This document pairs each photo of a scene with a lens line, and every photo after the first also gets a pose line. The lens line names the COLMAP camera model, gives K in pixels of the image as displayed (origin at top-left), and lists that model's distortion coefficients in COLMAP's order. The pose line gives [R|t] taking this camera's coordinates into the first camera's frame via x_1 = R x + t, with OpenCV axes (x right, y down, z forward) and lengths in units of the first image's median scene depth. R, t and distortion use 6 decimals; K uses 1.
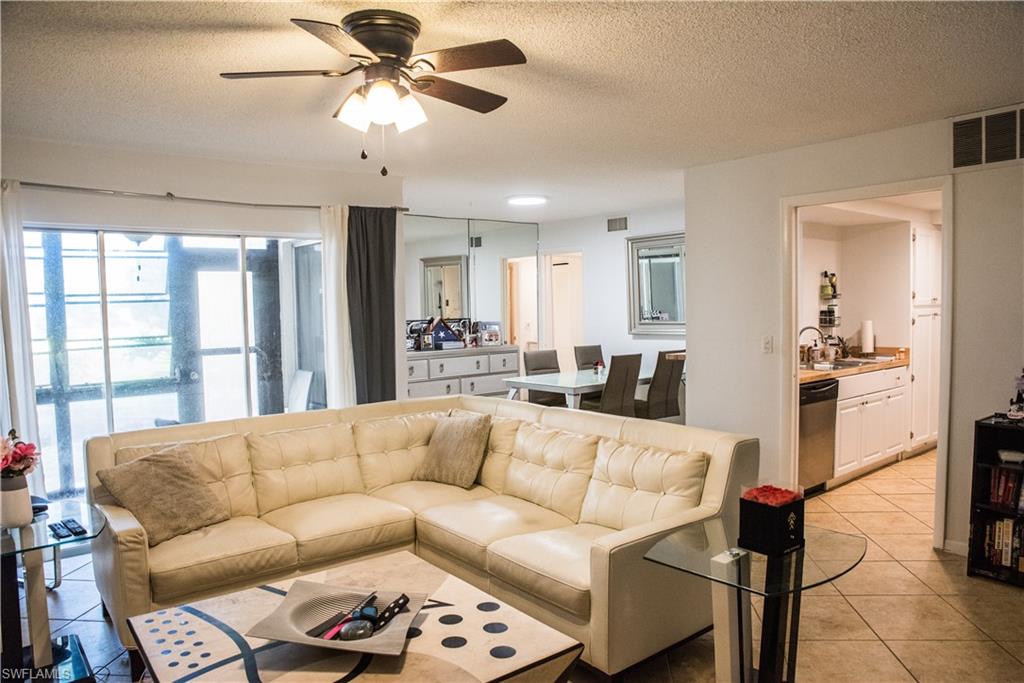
lens RADIAL K [[704.1, 0, 512.4], [0, 704.1, 341.0], [0, 0, 1]] dist [-0.037542, 0.004138]
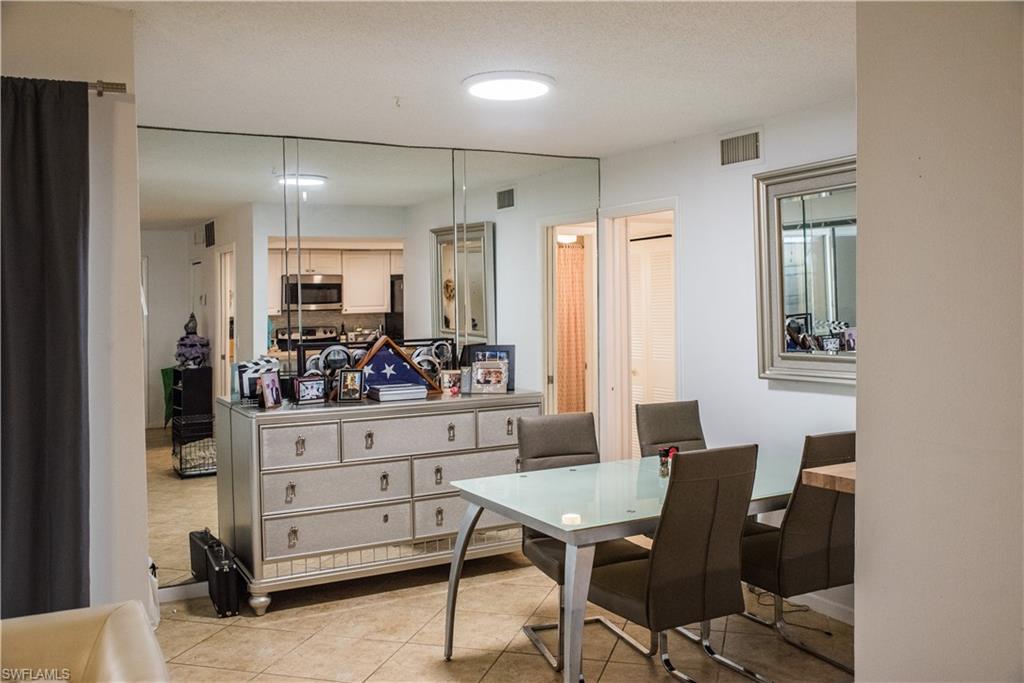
lens RADIAL K [[903.6, 0, 510.8], [0, 903.6, 345.1], [0, 0, 1]] dist [-0.050579, -0.002990]
pose [[0.982082, 0.014666, -0.187883, 0.117501], [-0.014860, 0.999890, 0.000375, -0.031005], [0.187868, 0.002424, 0.982191, 0.384065]]
